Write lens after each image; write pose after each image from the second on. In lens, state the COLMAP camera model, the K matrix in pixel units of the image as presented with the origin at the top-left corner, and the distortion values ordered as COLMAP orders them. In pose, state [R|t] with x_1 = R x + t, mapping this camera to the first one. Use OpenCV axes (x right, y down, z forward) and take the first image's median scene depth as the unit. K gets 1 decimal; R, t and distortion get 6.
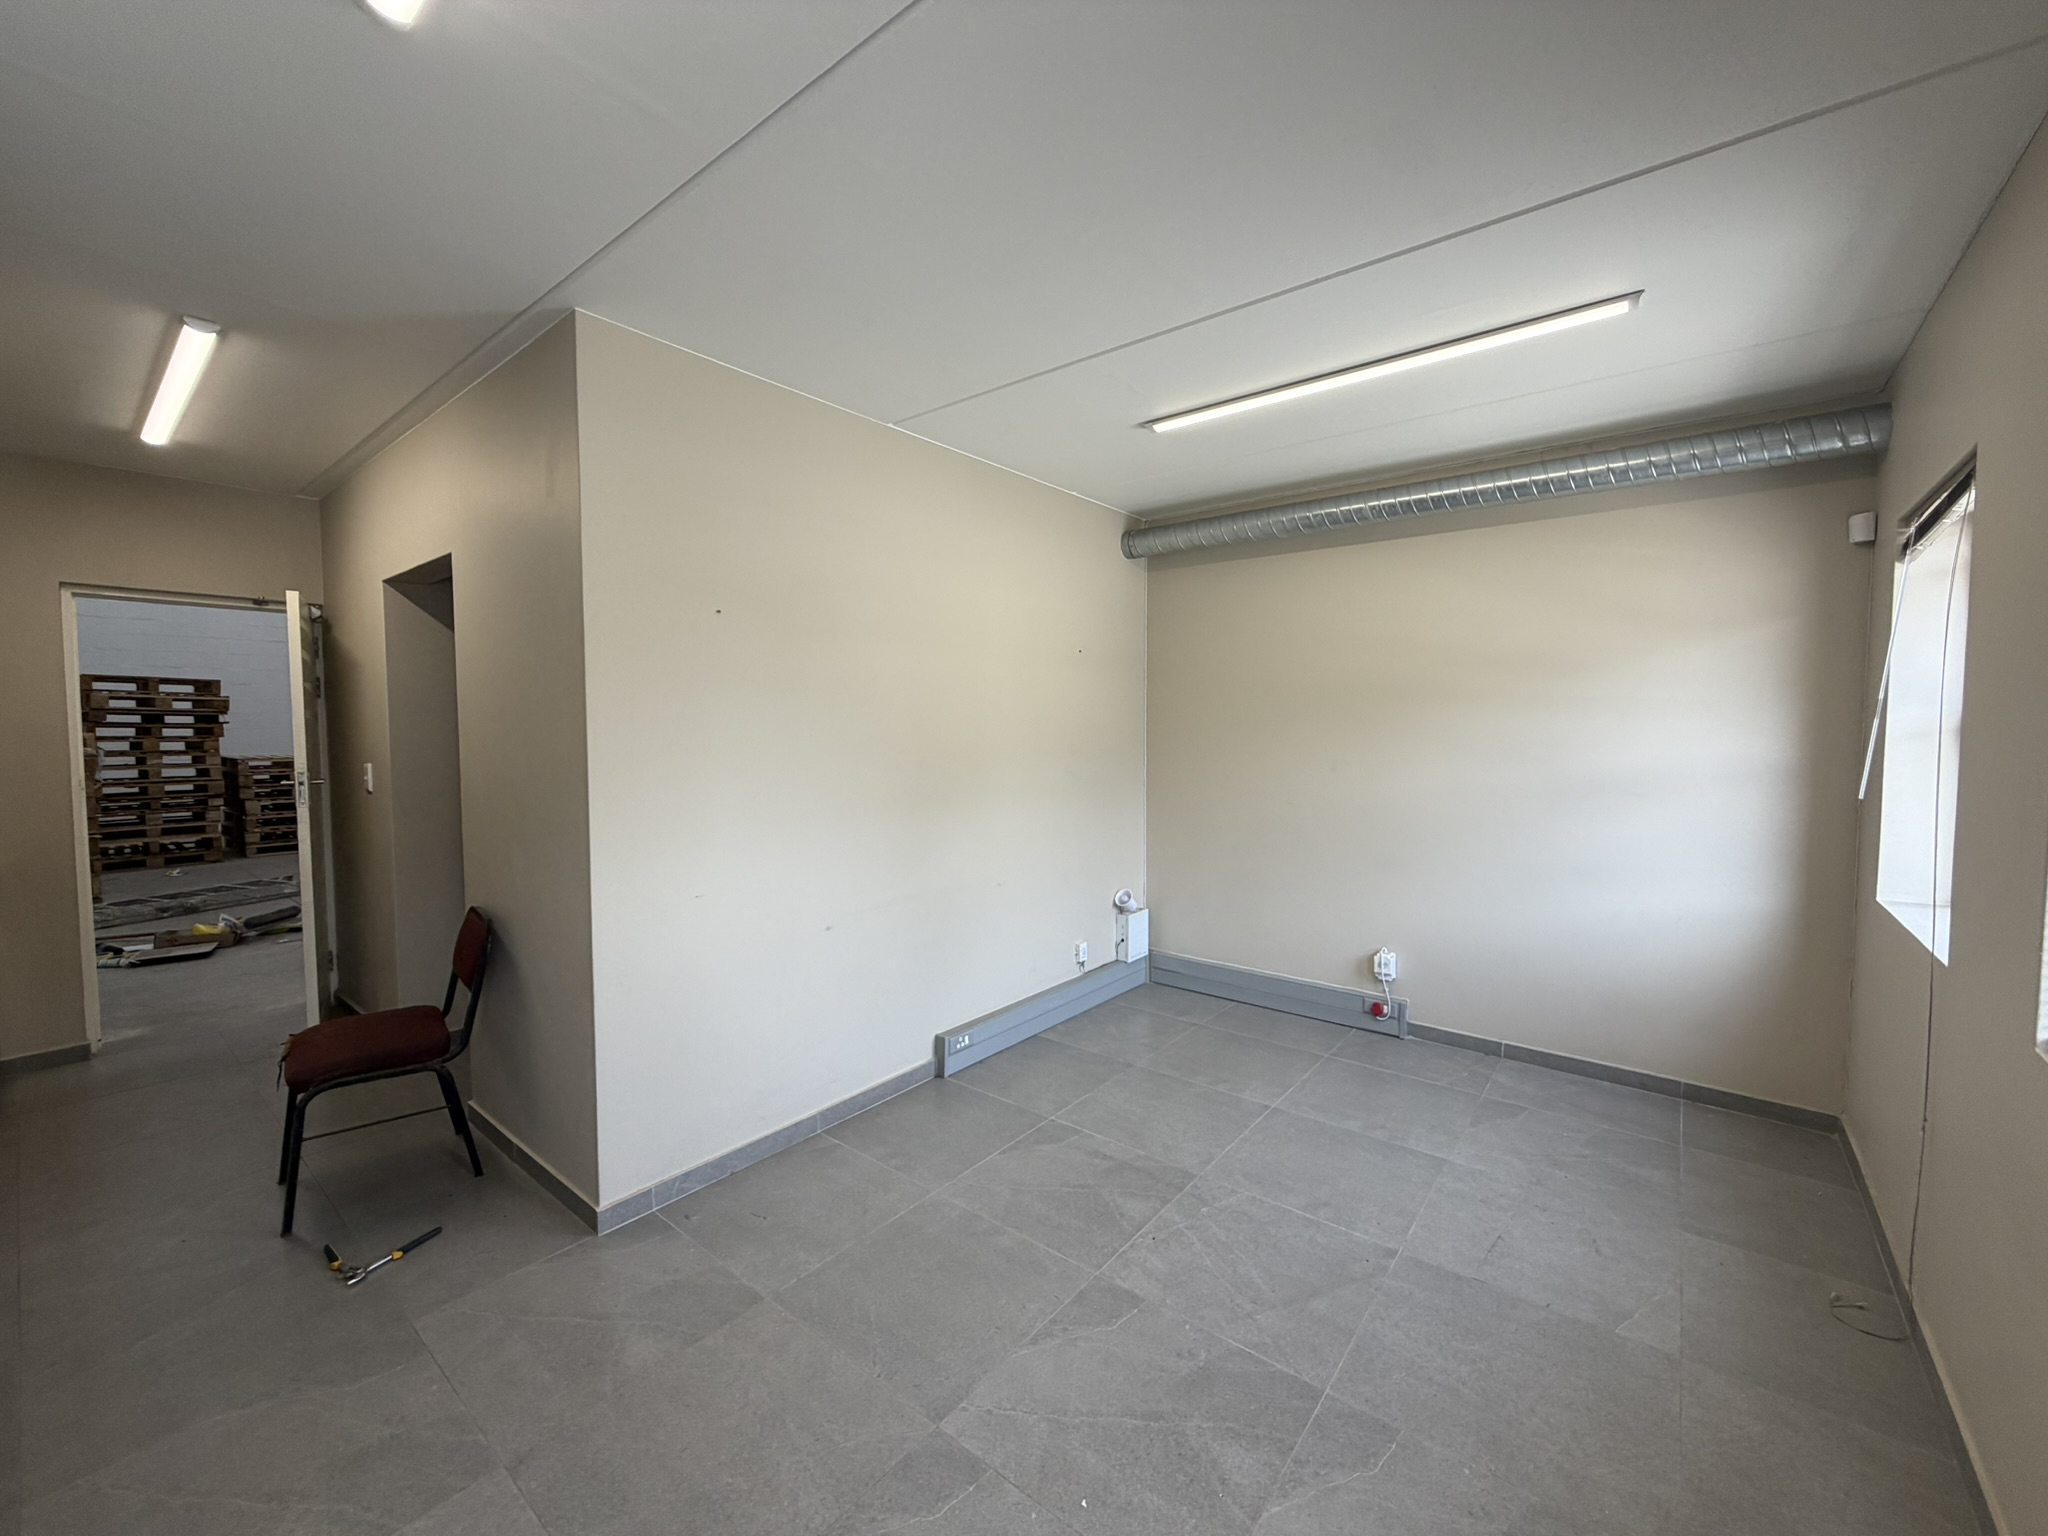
lens RADIAL K [[813.1, 0, 1018.8], [0, 813.1, 764.4], [0, 0, 1]] dist [0.000712, -0.000171]
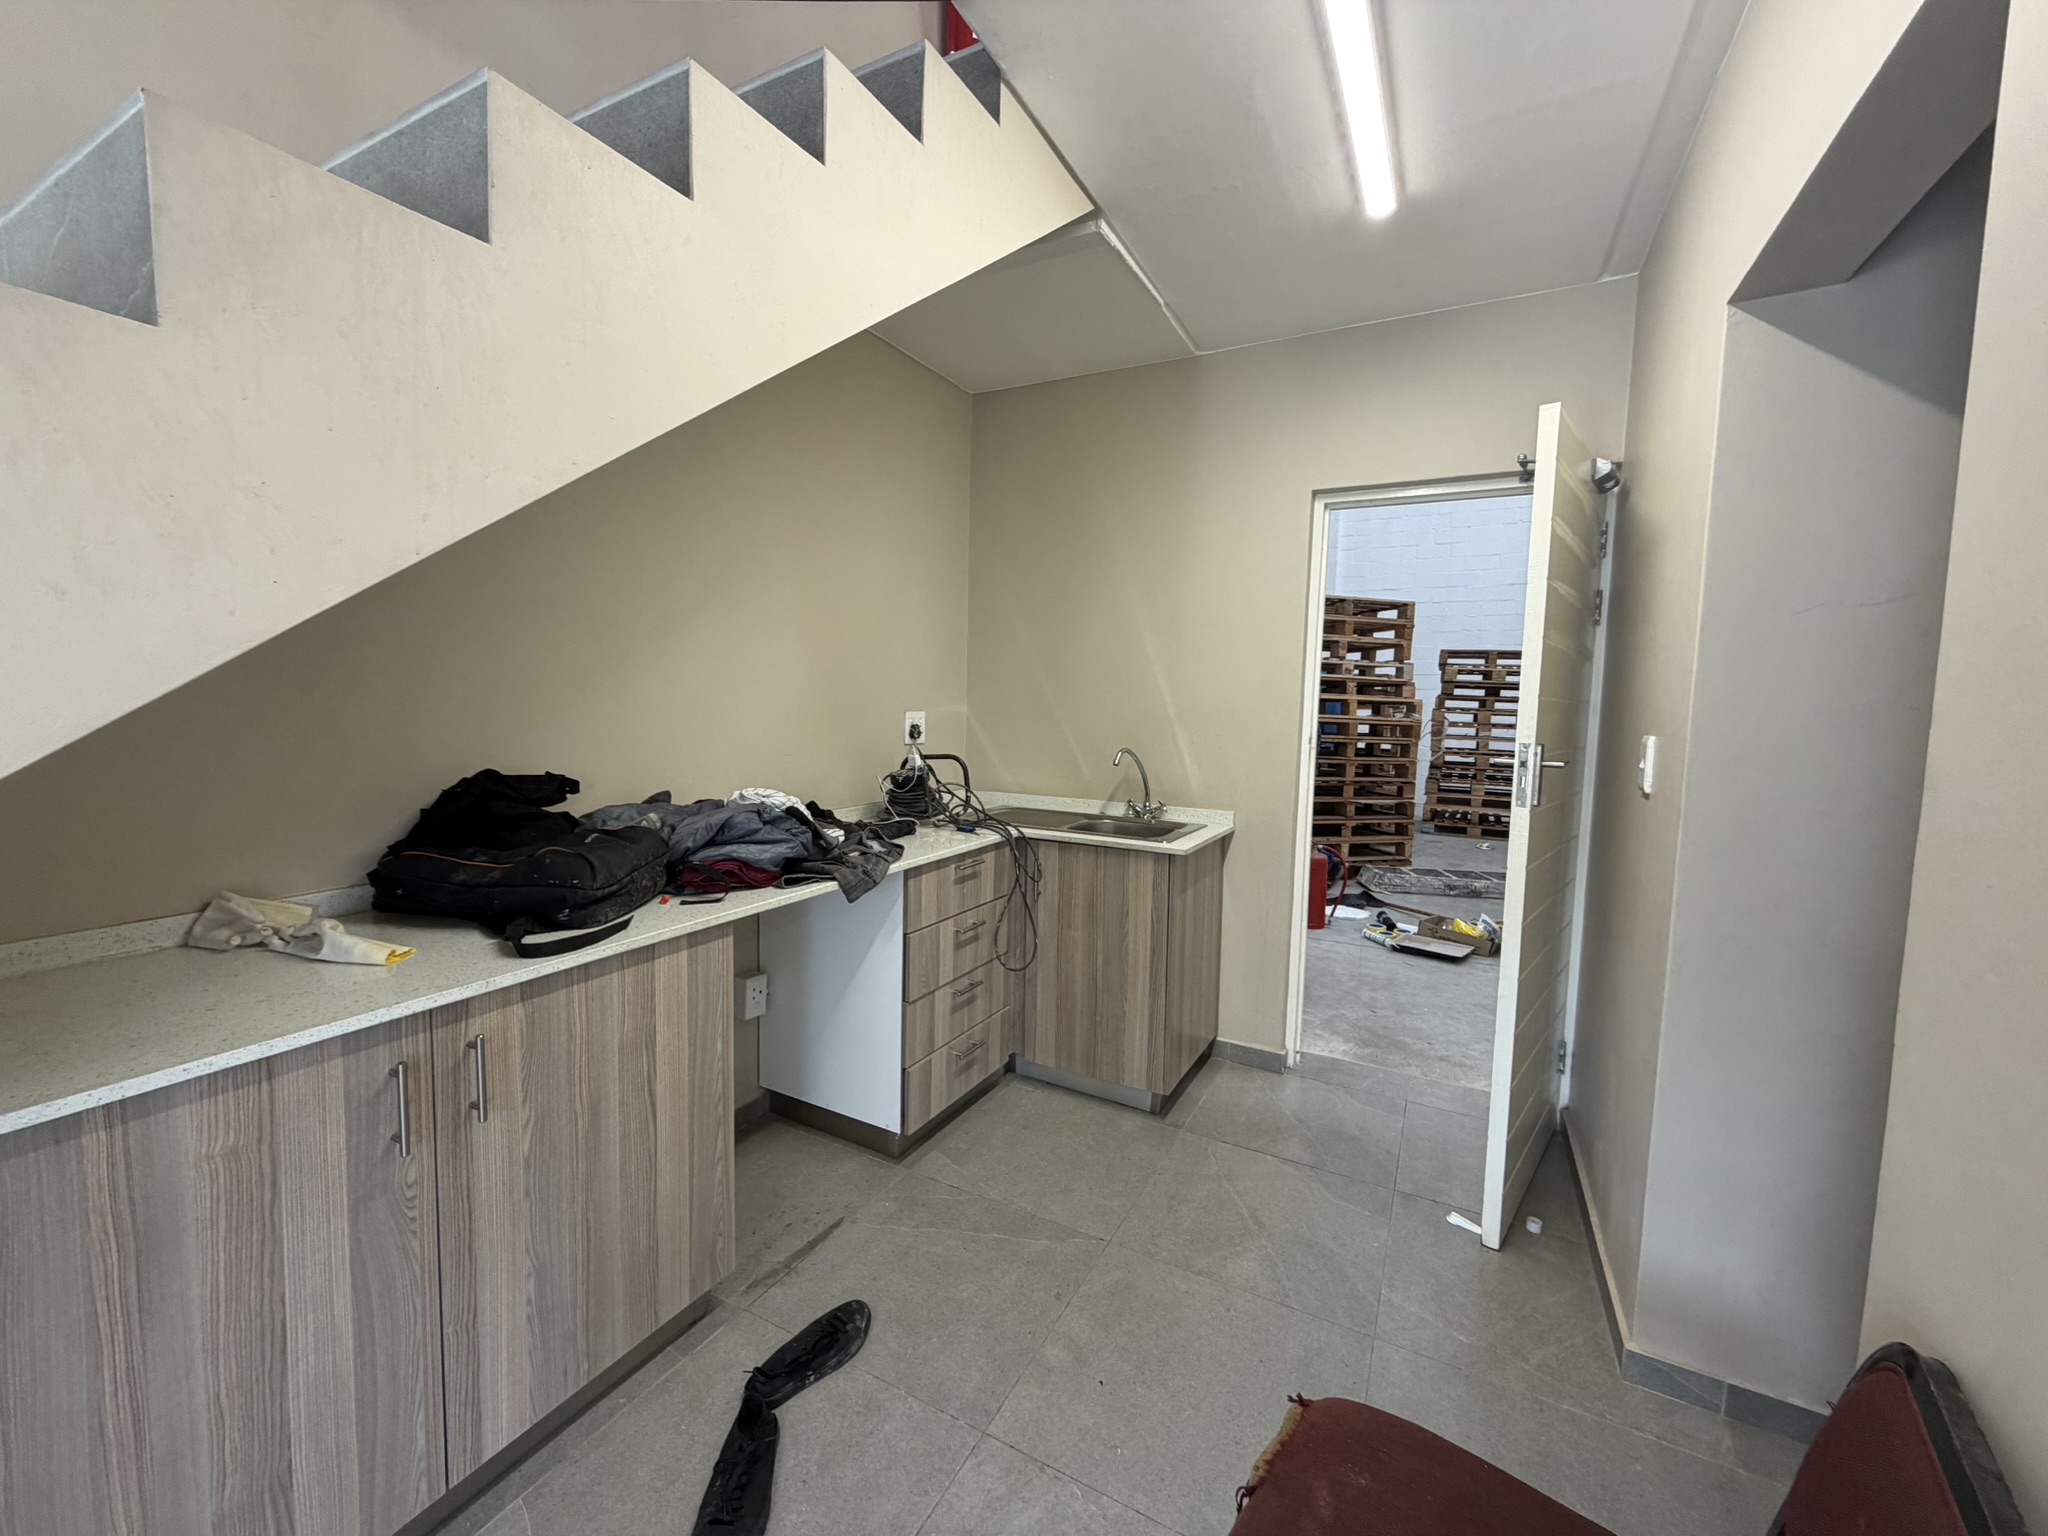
lens RADIAL K [[818.3, 0, 1017.6], [0, 818.3, 765.2], [0, 0, 1]] dist [0.001454, 0.000129]
pose [[0.189686, 0.085722, -0.978096, -0.334785], [-0.072651, 0.994676, 0.073085, 0.006685], [0.979153, 0.057196, 0.194904, 0.459792]]
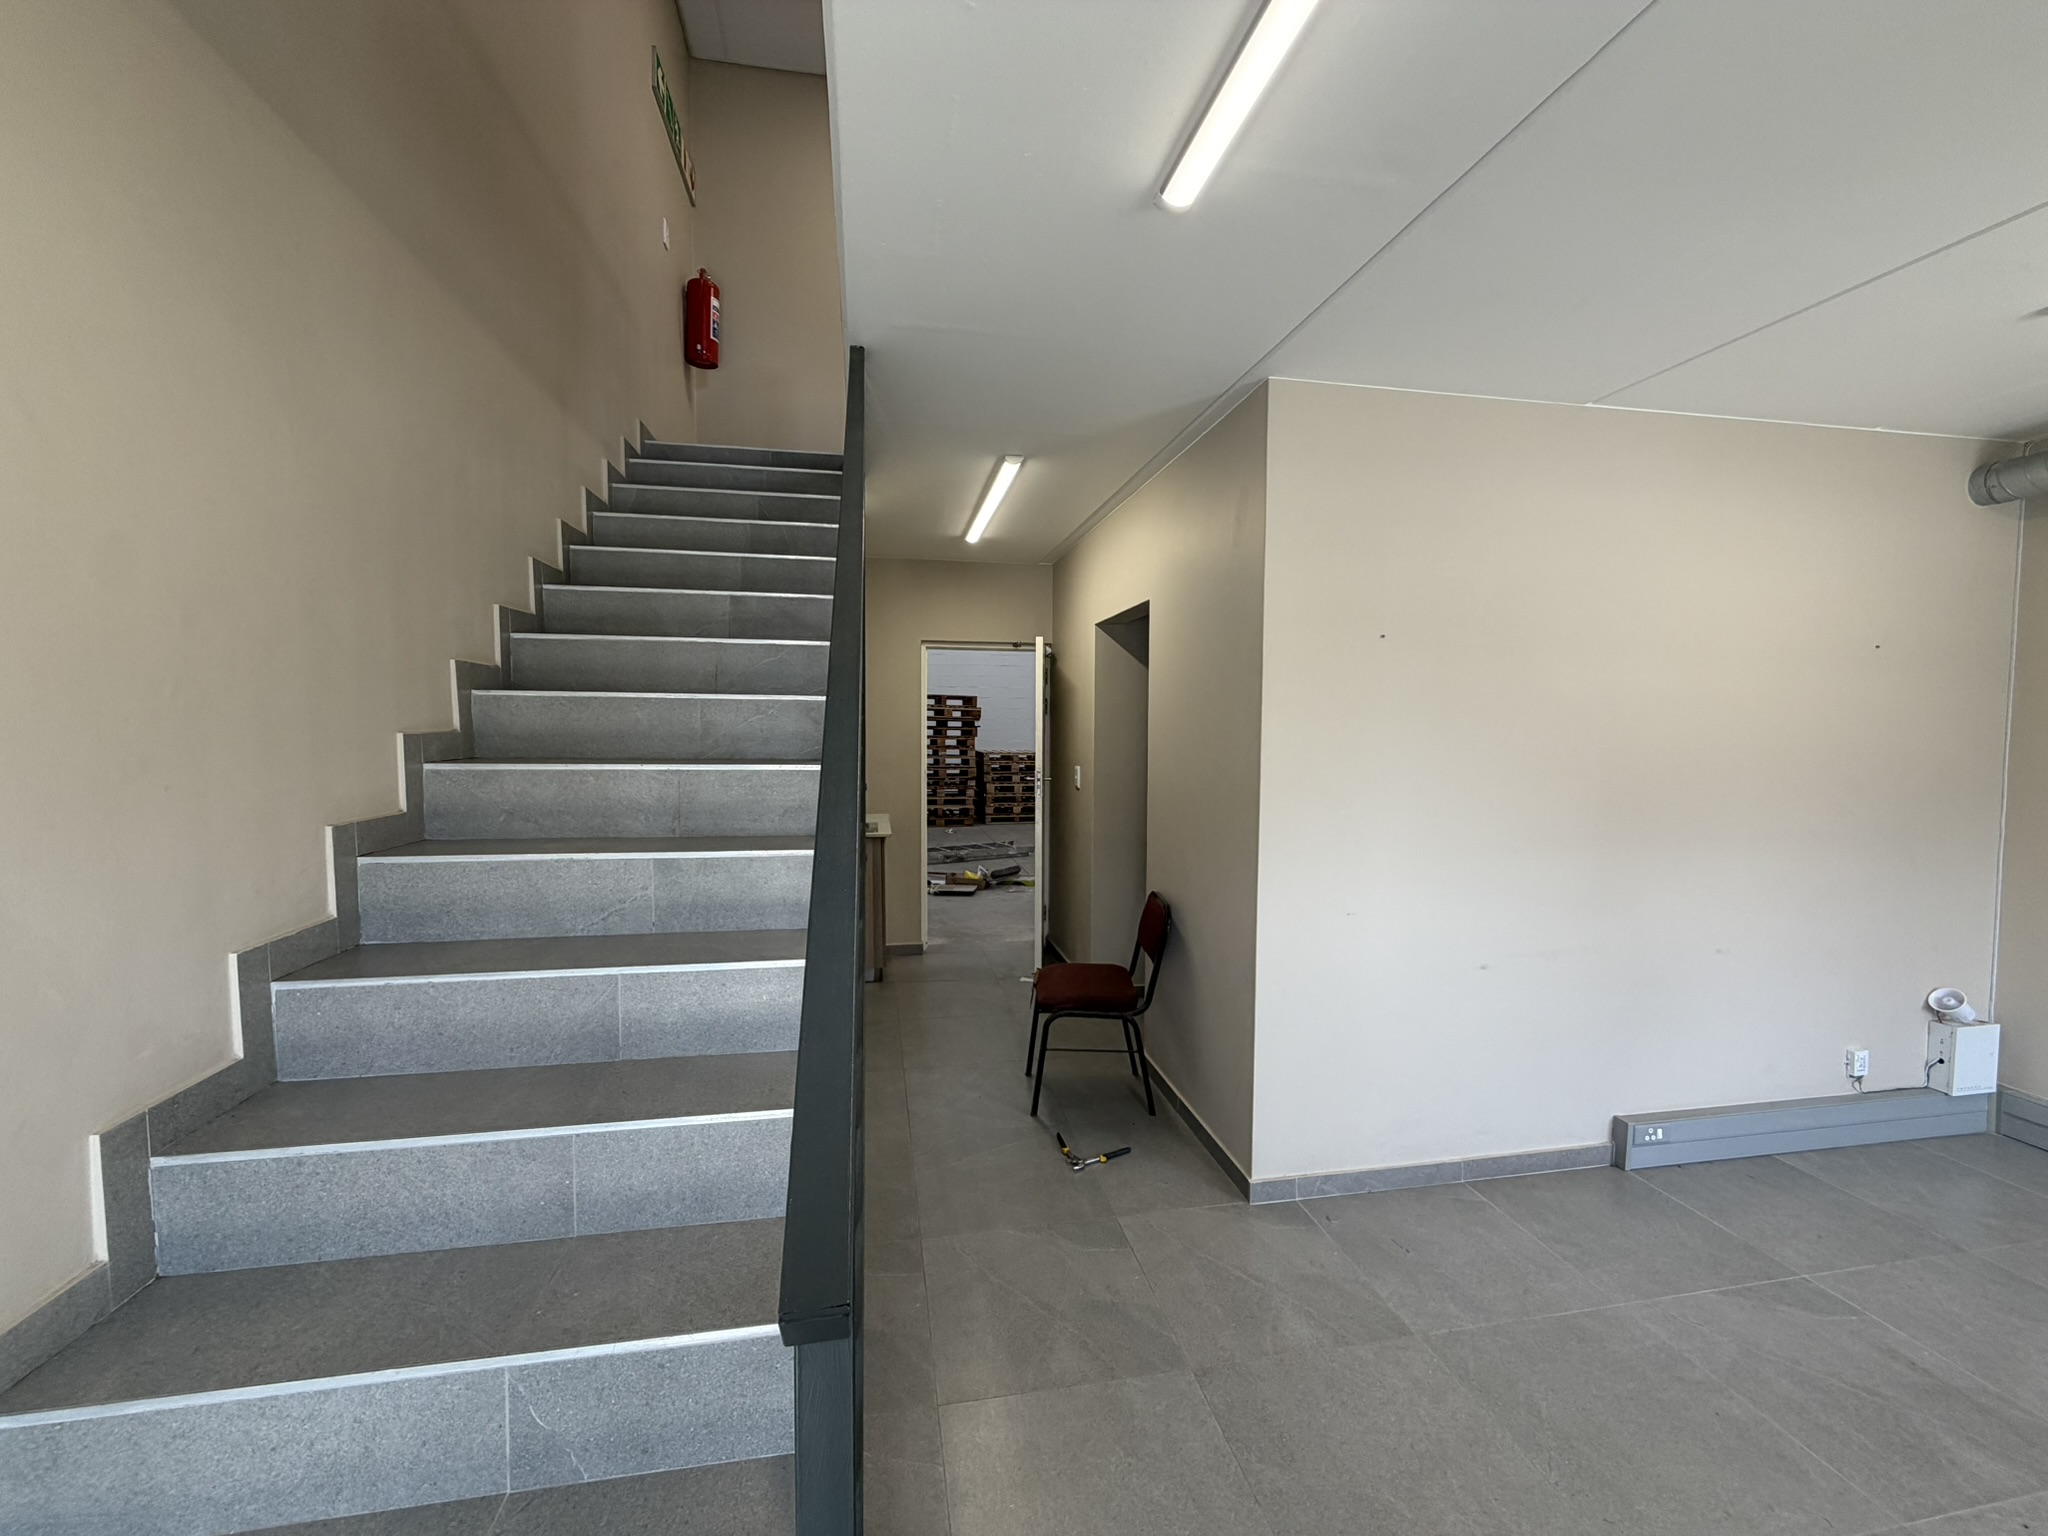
lens RADIAL K [[814.3, 0, 1021.6], [0, 814.3, 764.1], [0, 0, 1]] dist [0.000495, 0.000119]
pose [[0.762425, 0.037135, -0.646010, -0.030254], [-0.038413, 0.999189, 0.012101, -0.014064], [0.645936, 0.015589, 0.763233, -0.035759]]
